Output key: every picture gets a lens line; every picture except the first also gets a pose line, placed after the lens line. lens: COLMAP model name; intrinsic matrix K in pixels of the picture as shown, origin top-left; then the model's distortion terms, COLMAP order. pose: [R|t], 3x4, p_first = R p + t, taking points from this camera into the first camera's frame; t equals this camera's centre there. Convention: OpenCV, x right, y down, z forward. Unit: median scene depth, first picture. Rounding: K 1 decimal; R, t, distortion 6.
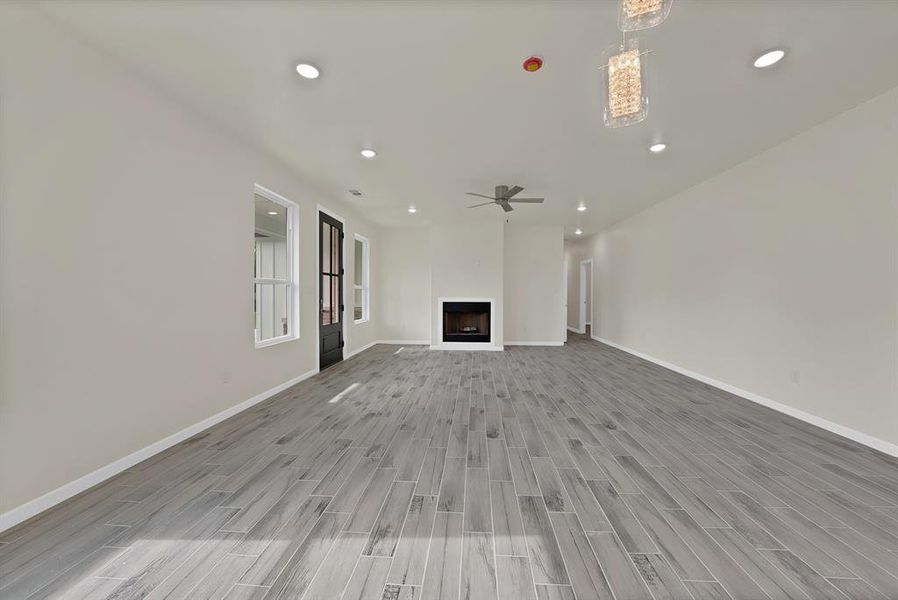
lens RADIAL K [[322.6, 0, 461.2], [0, 322.6, 296.8], [0, 0, 1]] dist [-0.023131, 0.003738]
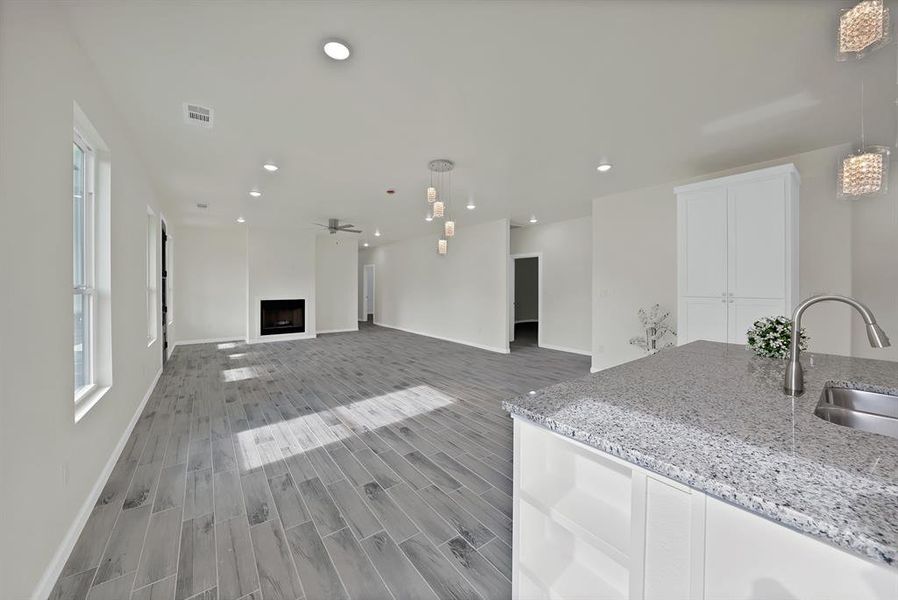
lens RADIAL K [[322.6, 0, 447.4], [0, 322.6, 289.0], [0, 0, 1]] dist [-0.023131, 0.003738]
pose [[0.769652, -0.007075, 0.638424, -0.543168], [0.007542, 0.999970, 0.001990, -0.042201], [-0.638419, 0.003283, 0.769682, -0.574357]]
